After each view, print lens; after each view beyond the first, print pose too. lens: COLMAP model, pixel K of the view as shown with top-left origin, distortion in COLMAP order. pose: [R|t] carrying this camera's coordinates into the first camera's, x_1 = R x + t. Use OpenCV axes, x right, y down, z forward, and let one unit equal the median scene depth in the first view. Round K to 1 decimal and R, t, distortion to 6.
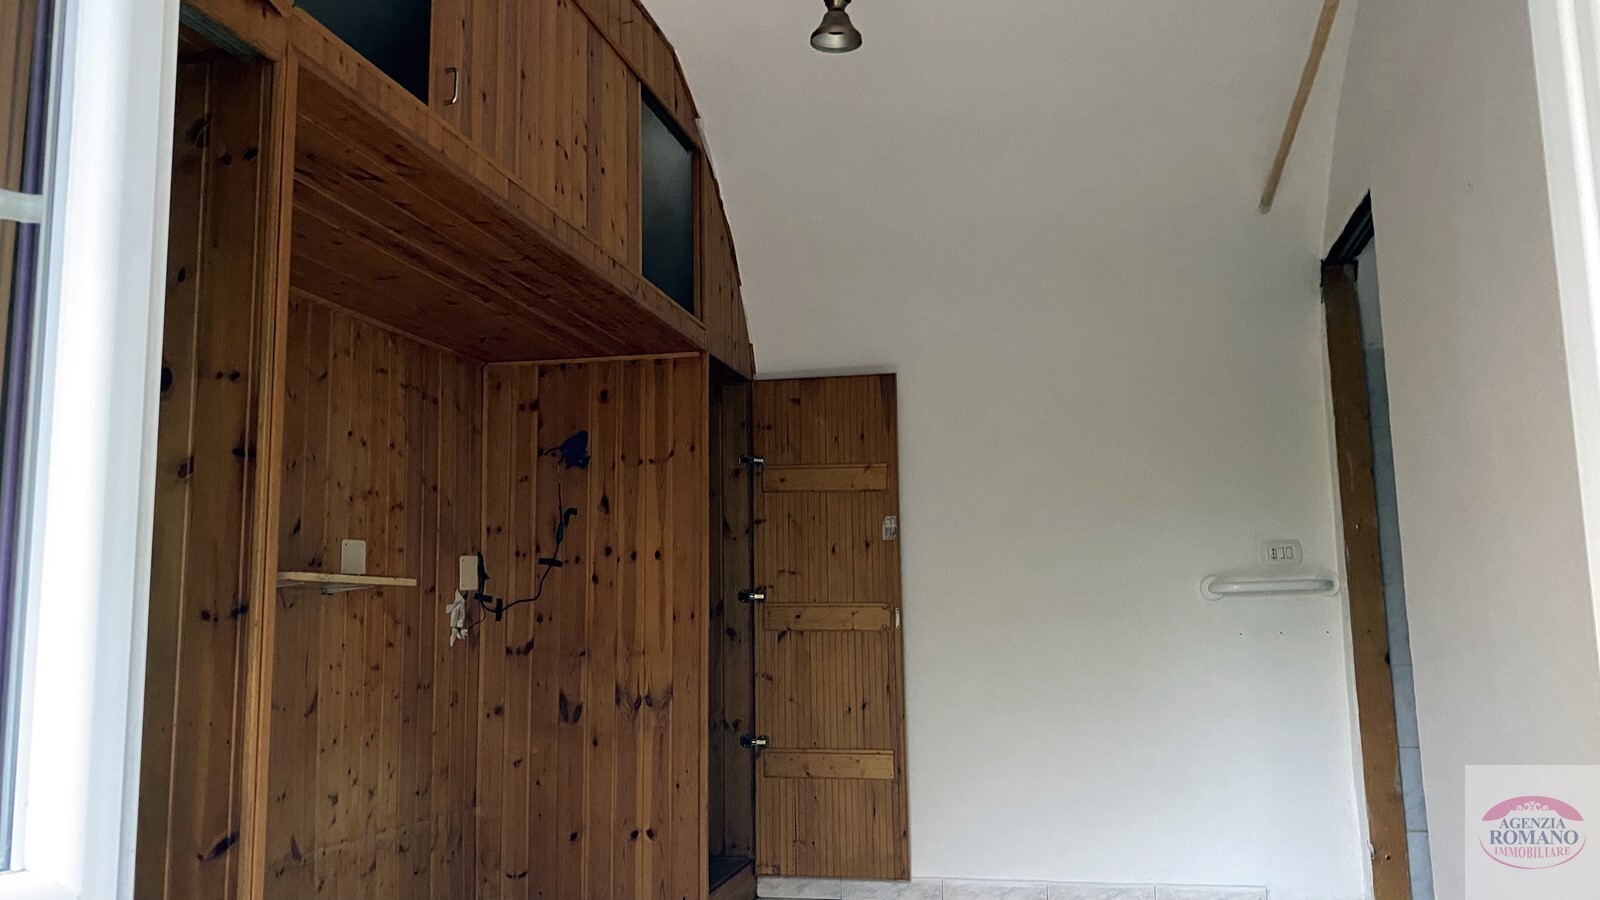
lens RADIAL K [[1212.9, 0, 800.0], [0, 1212.9, 450.0], [0, 0, 1]] dist [0.017114, -0.000952]
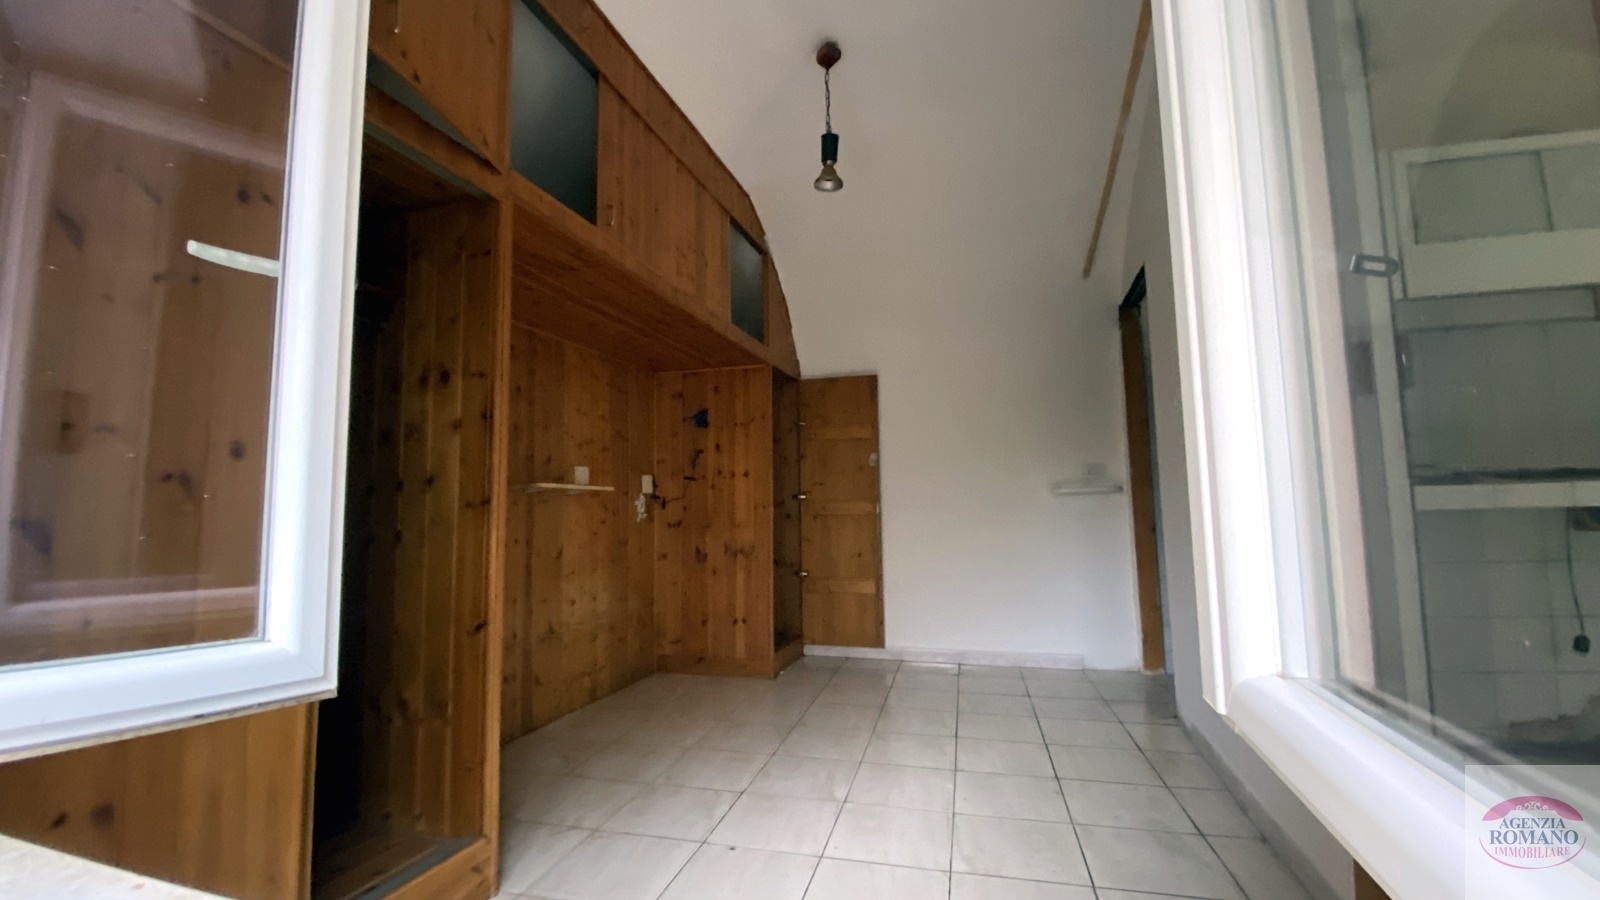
lens RADIAL K [[640.8, 0, 799.0], [0, 640.8, 454.8], [0, 0, 1]] dist [0.041900, -0.030832]
pose [[0.997215, -0.006778, -0.074266, 0.038044], [0.010728, 0.998541, 0.052917, 0.005389], [0.073799, -0.053566, 0.995834, 0.024902]]
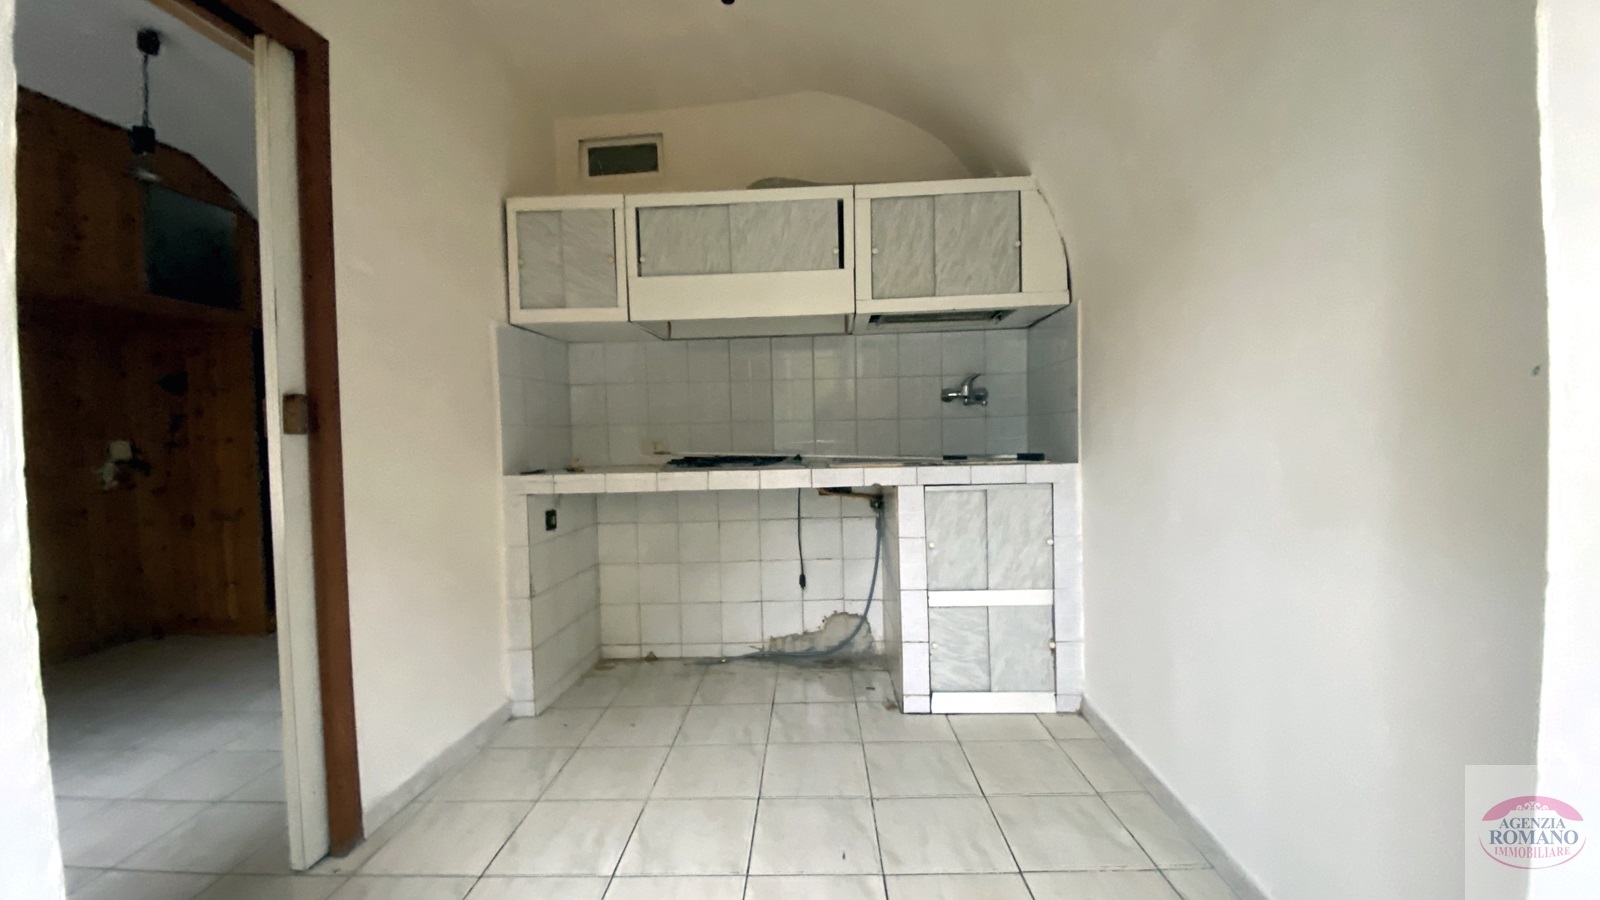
lens RADIAL K [[640.8, 0, 799.0], [0, 640.8, 454.8], [0, 0, 1]] dist [0.041900, -0.030832]
pose [[0.988069, -0.008936, 0.153751, 0.596385], [-0.016433, 0.986499, 0.162943, -0.068256], [-0.153131, -0.163525, 0.974582, -0.107133]]
